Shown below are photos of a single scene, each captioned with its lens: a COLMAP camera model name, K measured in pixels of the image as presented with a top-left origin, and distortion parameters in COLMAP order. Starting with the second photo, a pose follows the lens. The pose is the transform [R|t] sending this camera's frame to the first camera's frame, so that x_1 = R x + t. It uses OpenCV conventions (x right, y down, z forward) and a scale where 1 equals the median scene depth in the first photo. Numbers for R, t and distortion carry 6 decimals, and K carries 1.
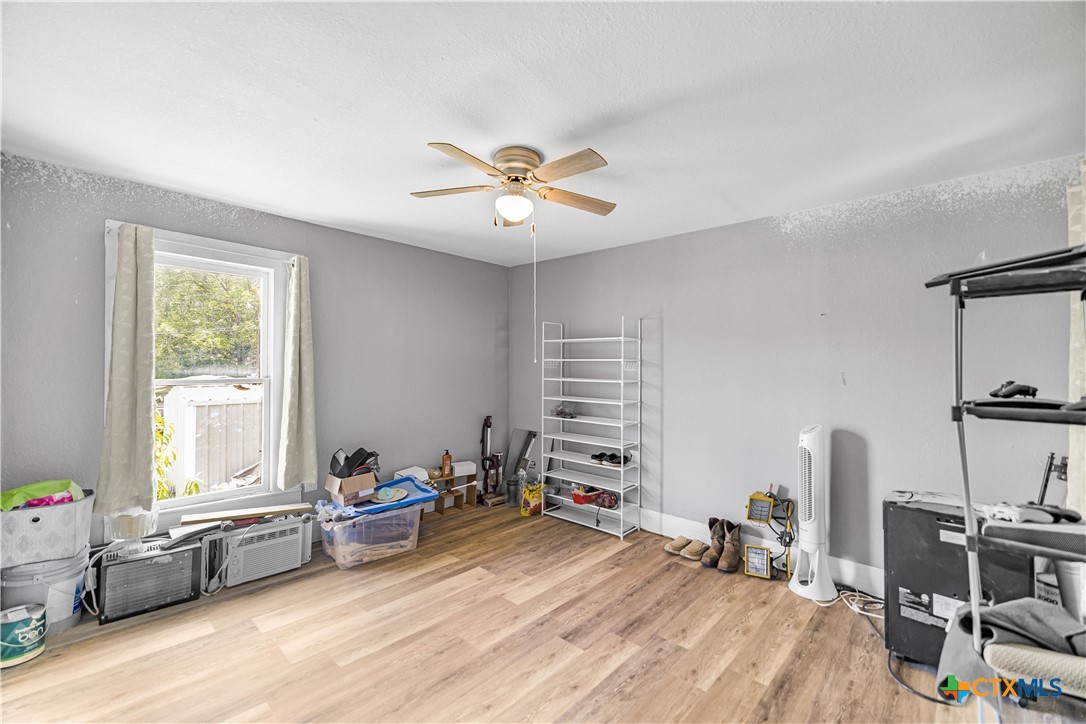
lens RADIAL K [[459.7, 0, 544.6], [0, 459.7, 358.5], [0, 0, 1]] dist [0.002231, 0.000011]
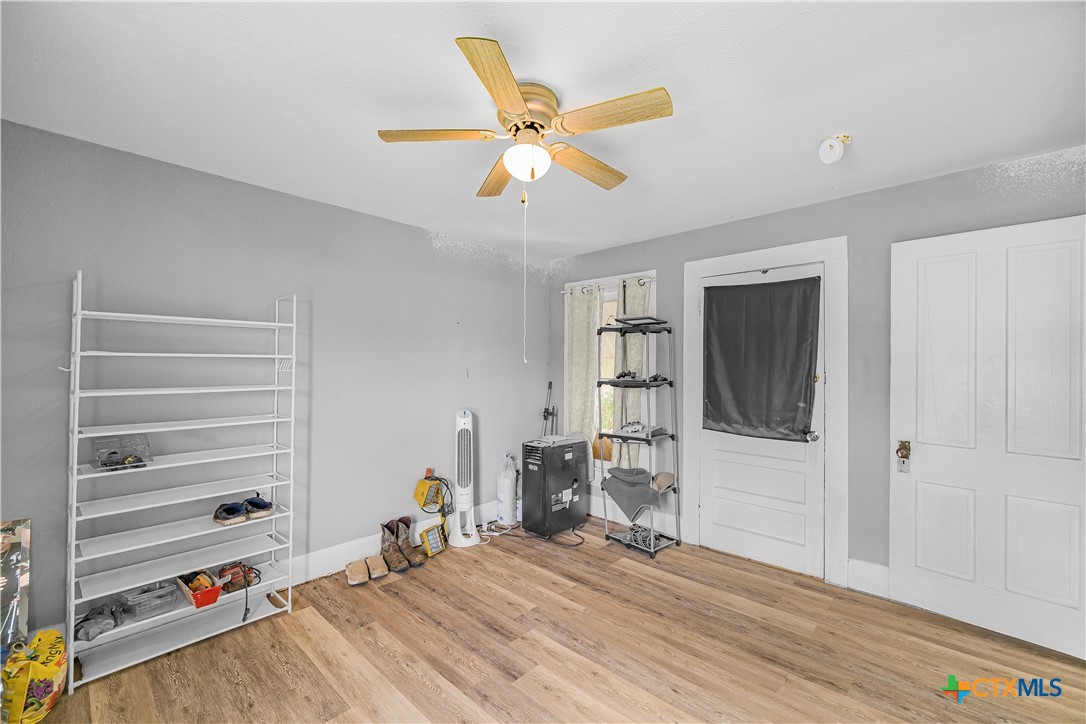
lens RADIAL K [[459.7, 0, 545.6], [0, 459.7, 361.9], [0, 0, 1]] dist [0.002231, 0.000011]
pose [[-0.013080, -0.003200, 0.999909, -0.627480], [-0.019573, 0.999804, 0.002944, 0.001950], [-0.999723, -0.019533, -0.013140, 0.728919]]
